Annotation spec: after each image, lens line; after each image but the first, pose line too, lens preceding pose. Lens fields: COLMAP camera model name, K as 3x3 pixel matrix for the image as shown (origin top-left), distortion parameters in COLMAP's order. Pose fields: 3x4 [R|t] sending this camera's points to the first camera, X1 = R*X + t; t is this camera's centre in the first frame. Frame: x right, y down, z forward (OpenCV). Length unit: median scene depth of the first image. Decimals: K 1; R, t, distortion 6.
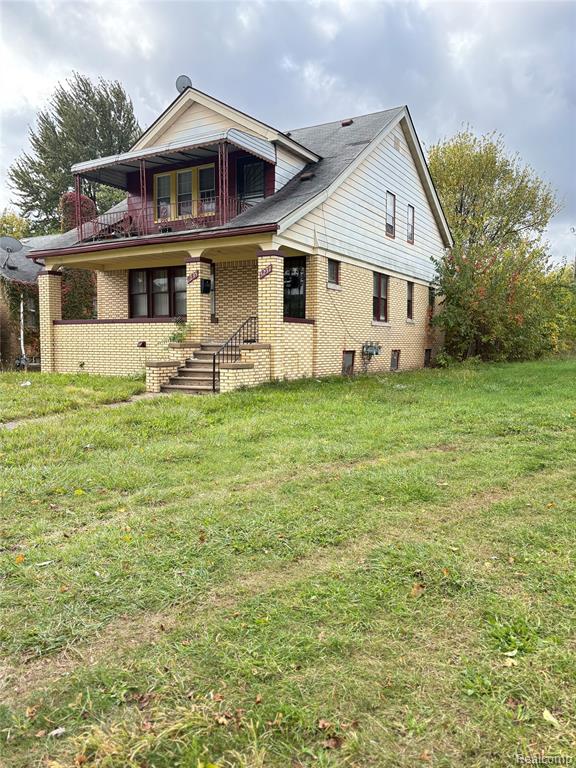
lens RADIAL K [[587.8, 0, 288.2], [0, 587.8, 394.1], [0, 0, 1]] dist [0.079675, -0.229590]
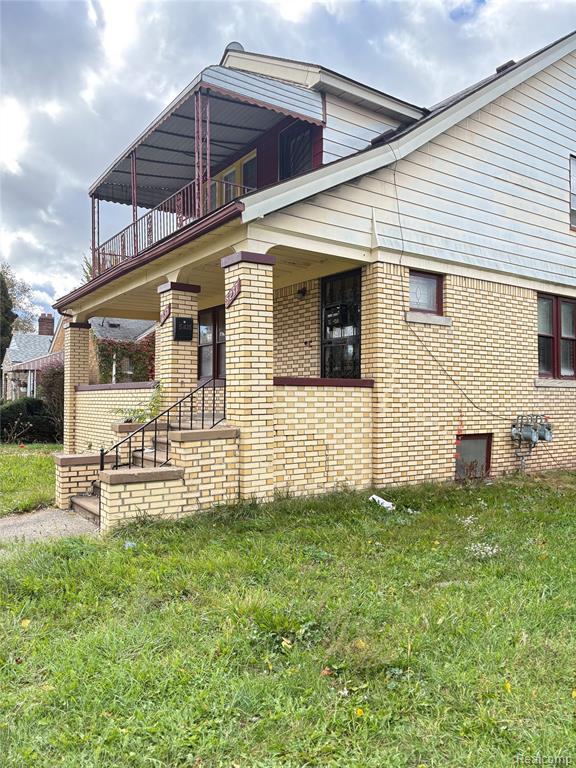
lens RADIAL K [[574.8, 0, 280.5], [0, 574.8, 385.8], [0, 0, 1]] dist [0.062616, -0.074633]
pose [[0.900344, -0.011507, -0.435027, 0.193942], [-0.036044, 0.994244, -0.100895, -0.063930], [0.433684, 0.106520, 0.894746, 0.484231]]
